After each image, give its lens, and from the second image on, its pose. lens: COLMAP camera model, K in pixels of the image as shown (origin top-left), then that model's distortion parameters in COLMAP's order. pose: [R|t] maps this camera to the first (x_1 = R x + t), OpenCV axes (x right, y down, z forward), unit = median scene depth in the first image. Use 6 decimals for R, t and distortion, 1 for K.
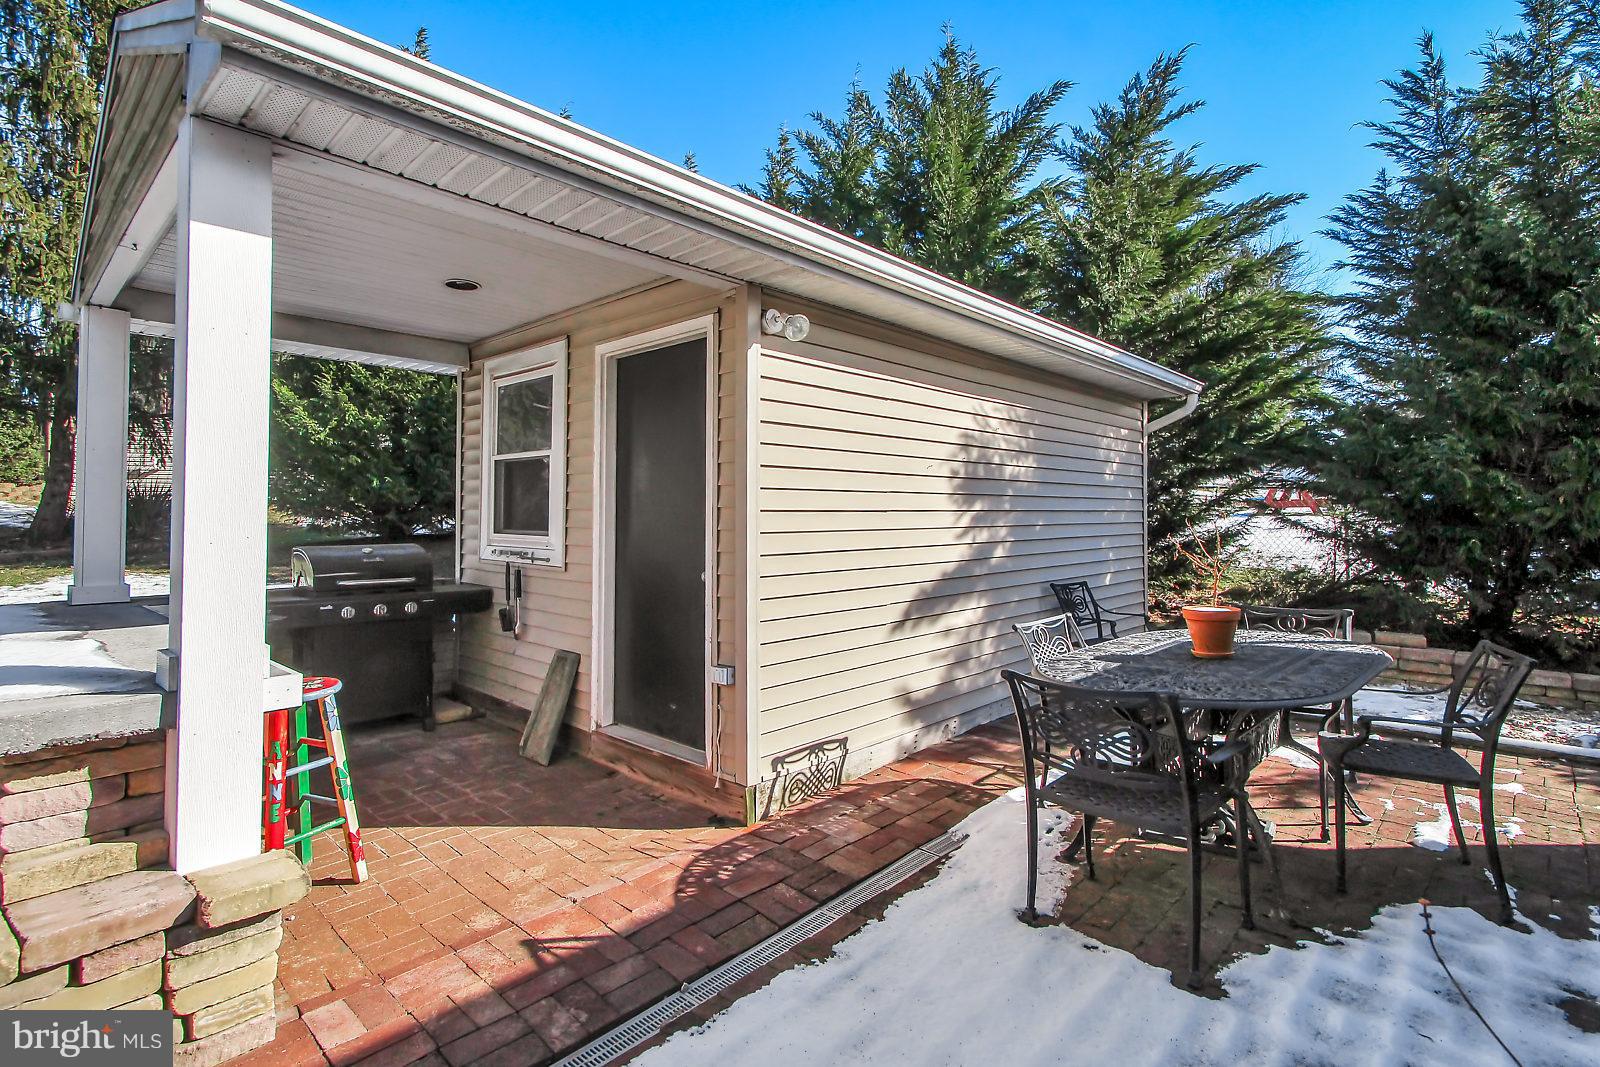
lens RADIAL K [[788.4, 0, 795.1], [0, 788.4, 493.6], [0, 0, 1]] dist [-0.000858, -0.000108]
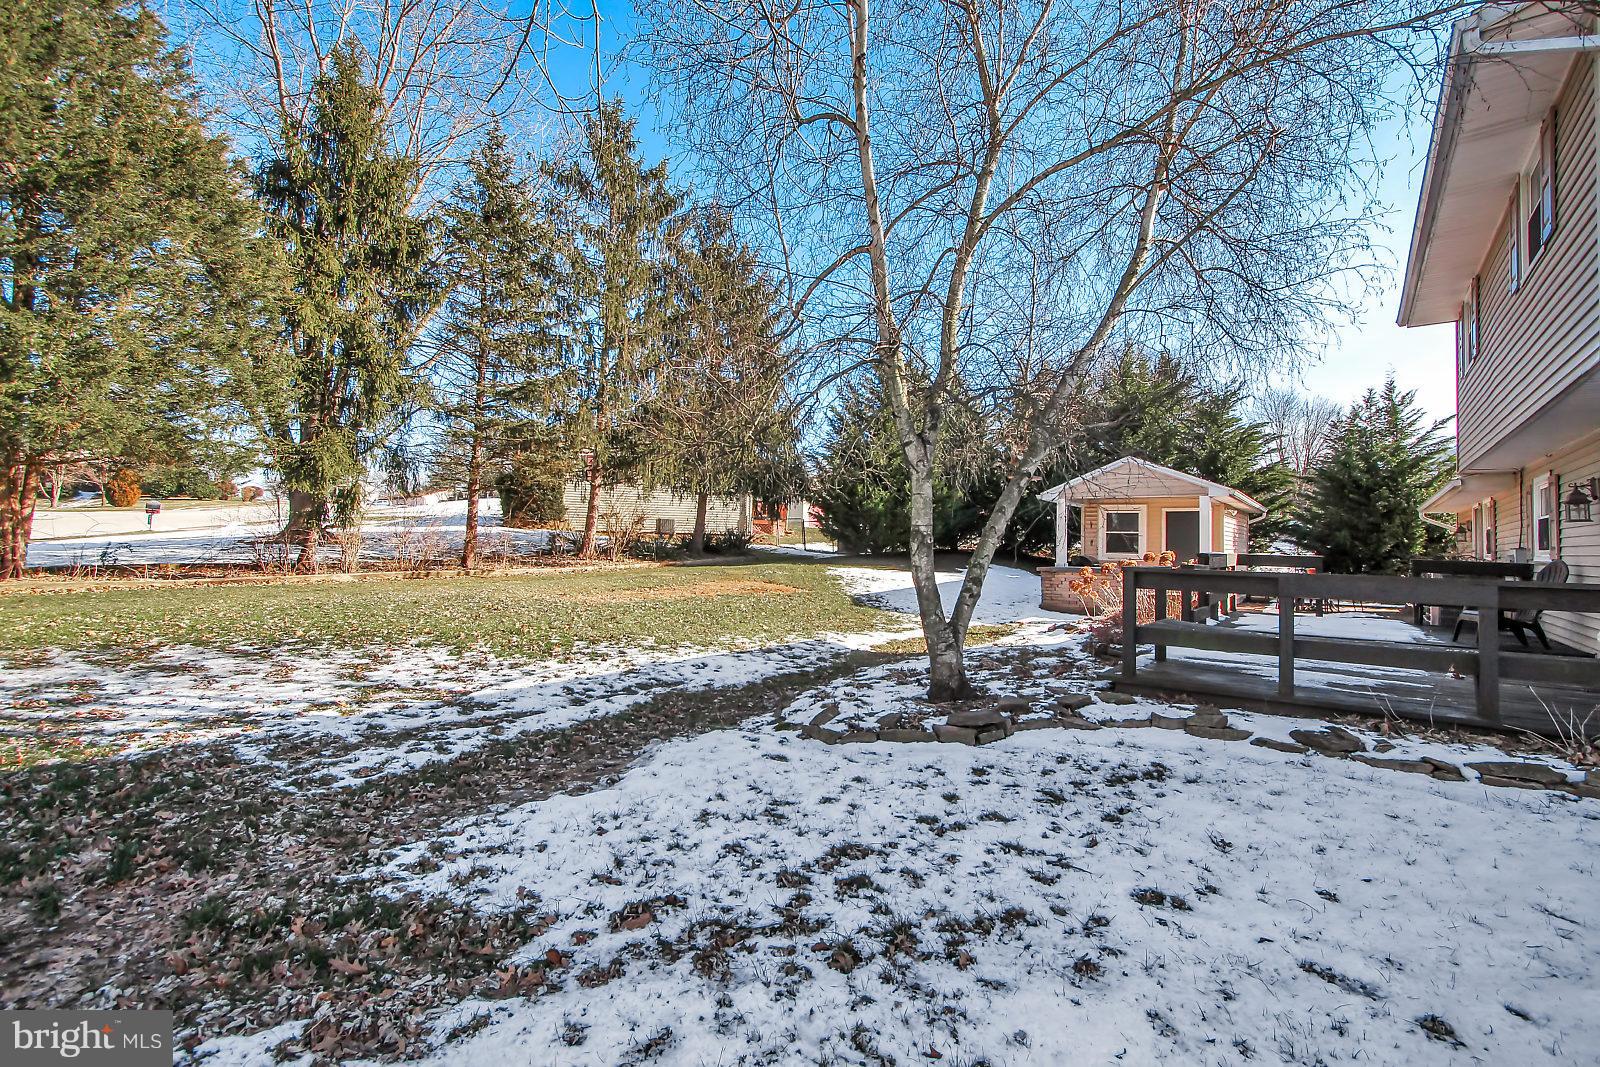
lens RADIAL K [[739.0, 0, 807.3], [0, 739.0, 509.6], [0, 0, 1]] dist [0.009604, -0.000408]
pose [[0.991737, 0.025767, 0.125675, -2.260032], [-0.023402, 0.999521, -0.020261, -0.049625], [-0.126136, 0.017153, 0.991865, -2.289422]]
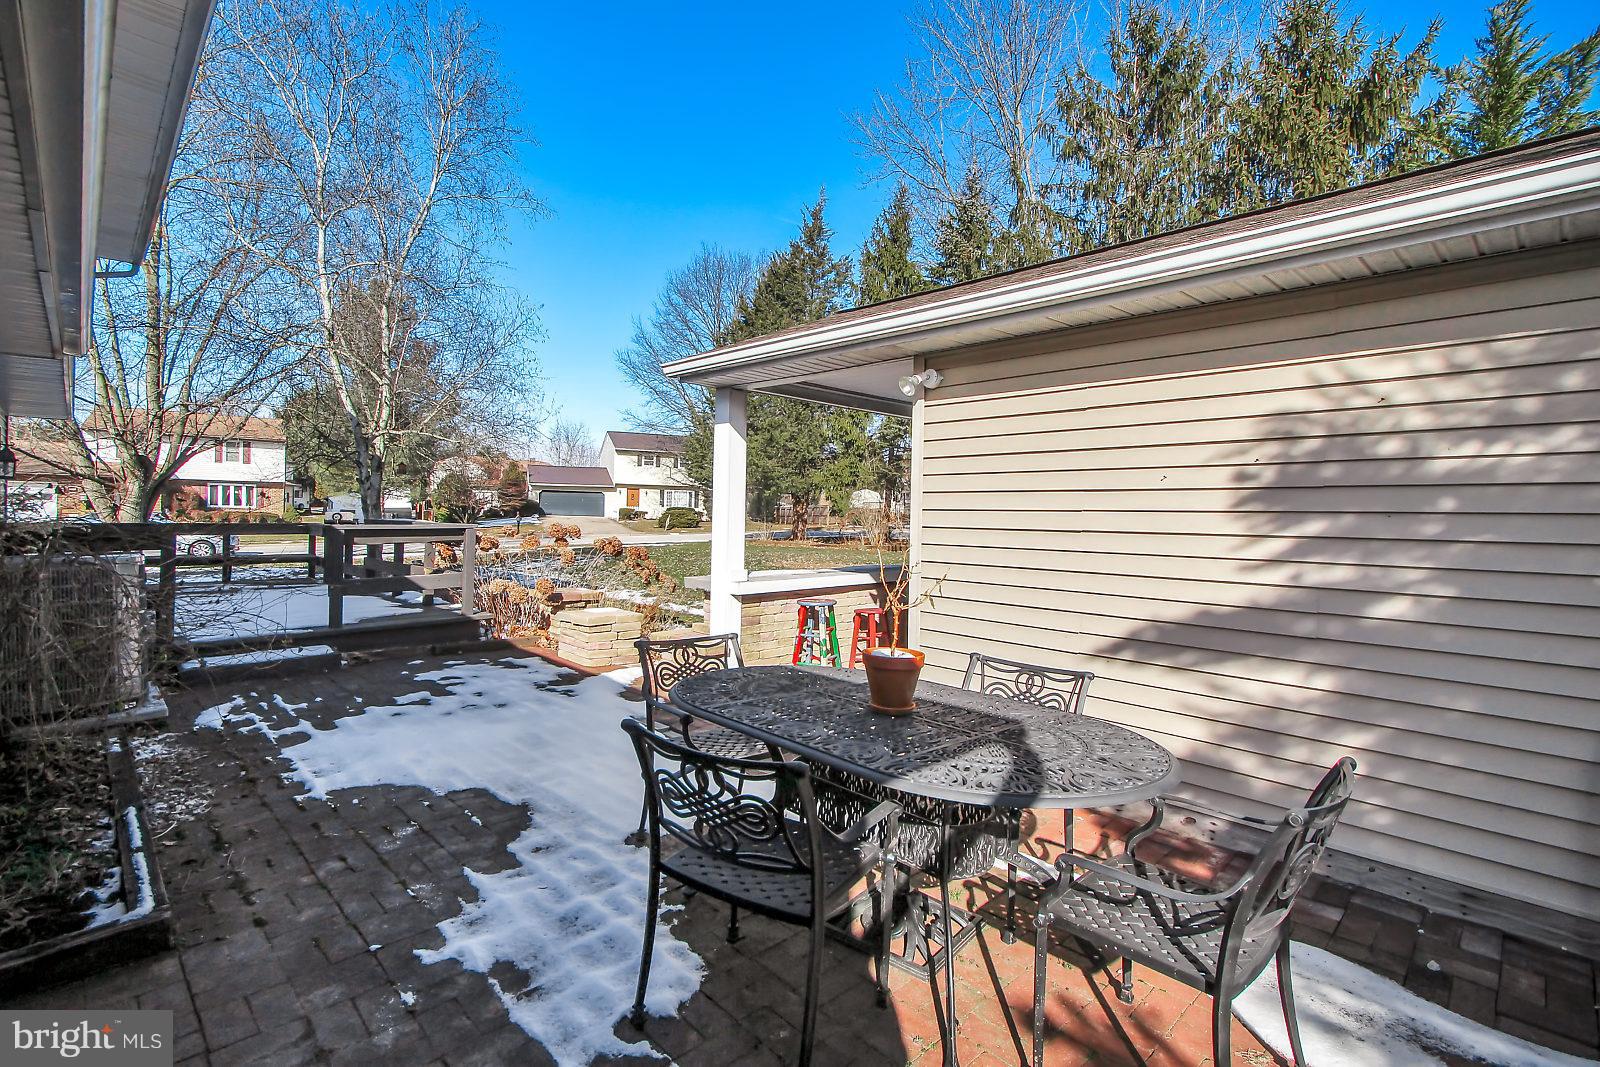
lens RADIAL K [[730.5, 0, 813.1], [0, 730.5, 526.1], [0, 0, 1]] dist [0.000613, -0.000070]
pose [[-0.025708, 0.014273, -0.999568, 0.865450], [0.007298, 0.999874, 0.014090, 0.002082], [0.999643, -0.006932, -0.025809, 0.633275]]
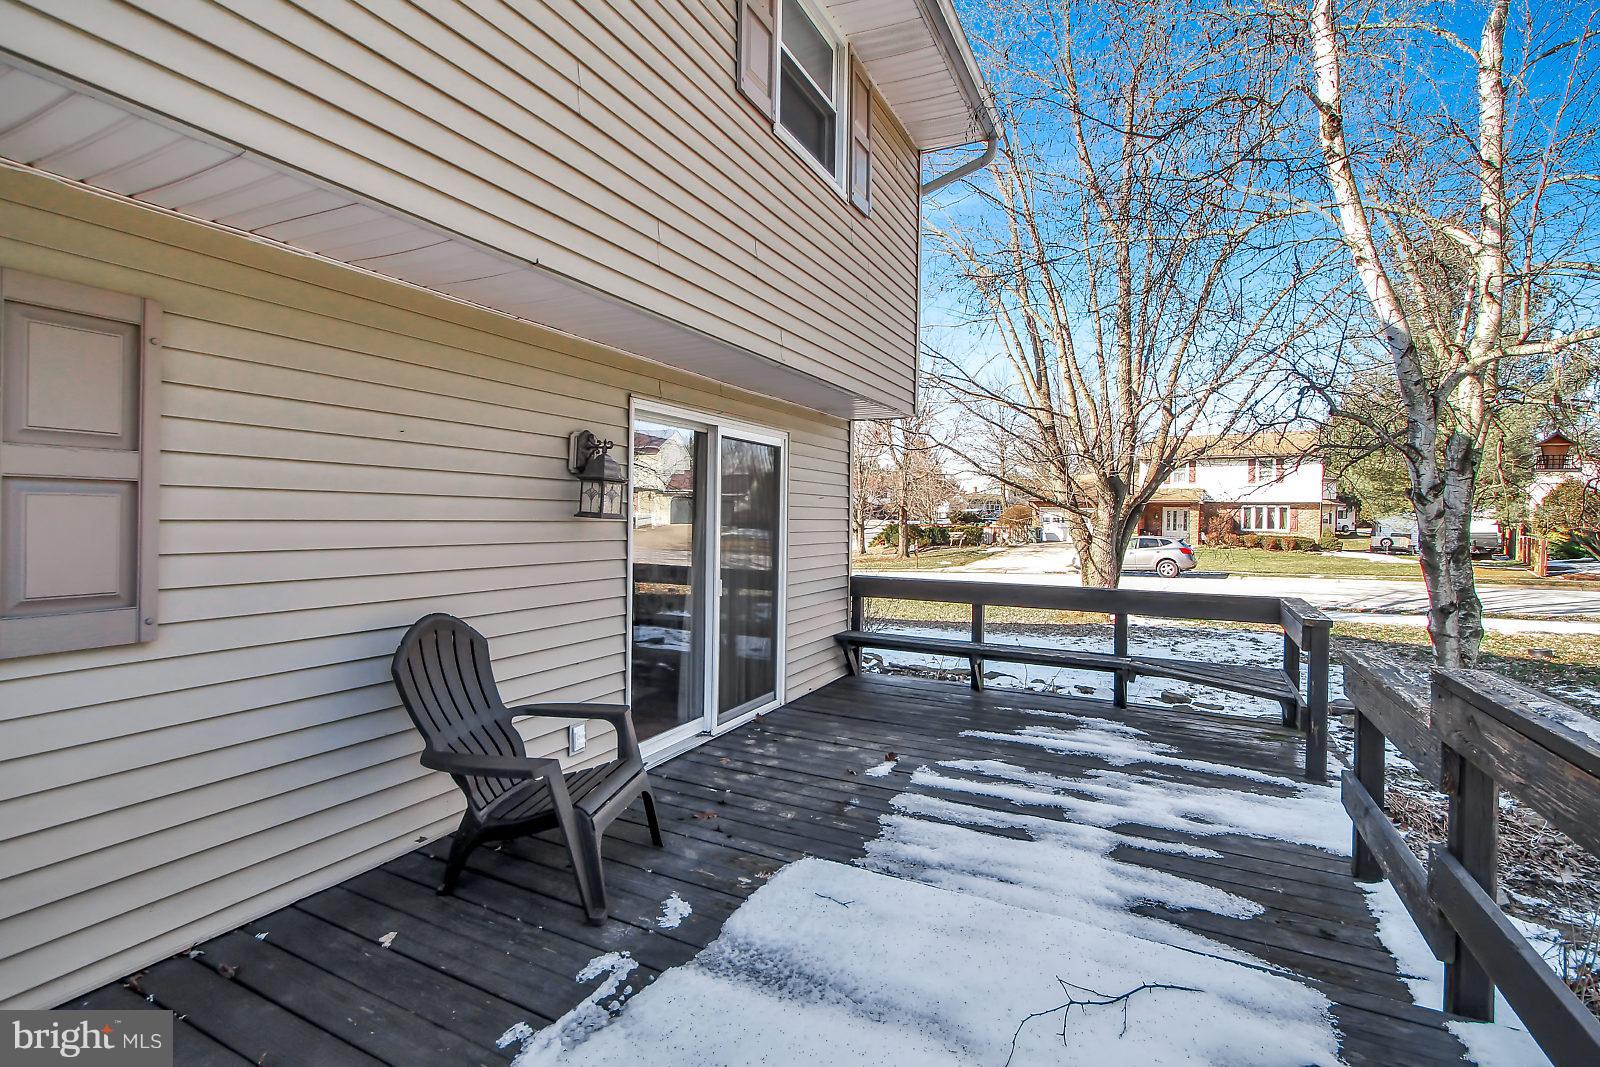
lens RADIAL K [[739.0, 0, 807.3], [0, 739.0, 509.6], [0, 0, 1]] dist [0.009604, -0.000408]
pose [[-0.954434, -0.019883, -0.297757, -0.595355], [-0.010595, 0.999407, -0.032776, -0.072195], [0.298232, -0.028128, -0.954079, -0.320099]]
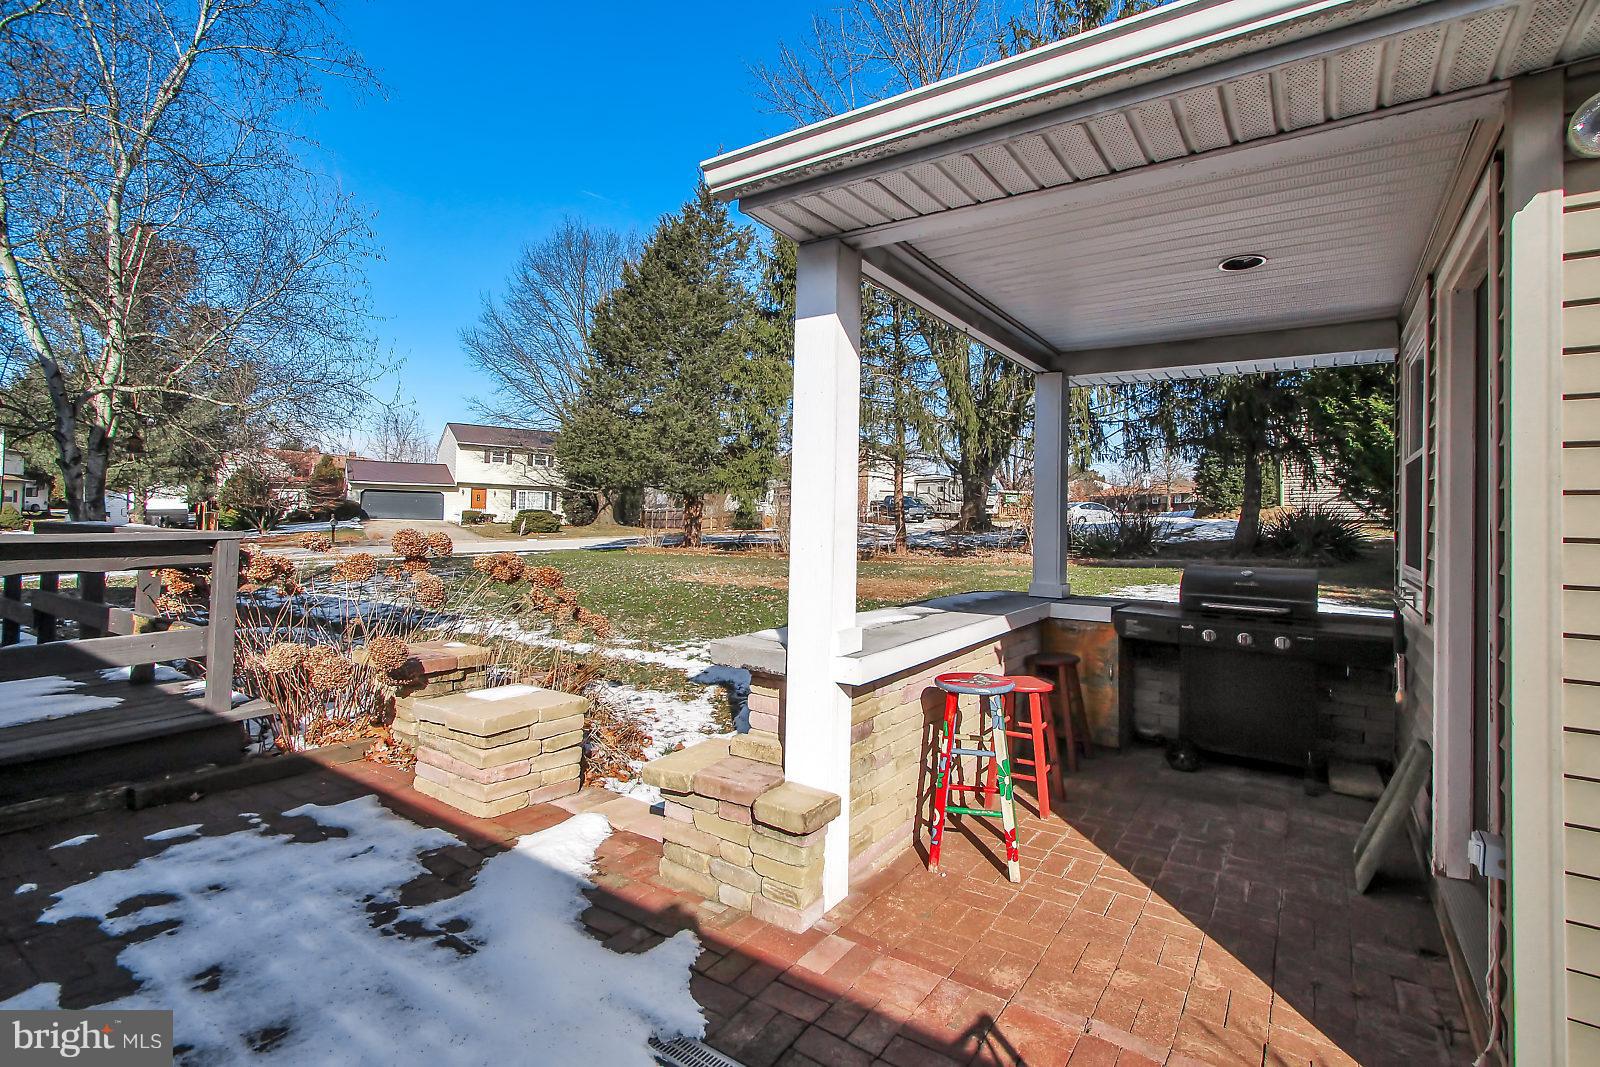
lens RADIAL K [[739.0, 0, 807.3], [0, 739.0, 509.6], [0, 0, 1]] dist [0.009604, -0.000408]
pose [[0.158691, -0.013462, -0.987236, 0.246637], [0.006361, 0.999900, -0.012612, 0.004748], [0.987308, -0.004279, 0.158761, 0.365067]]
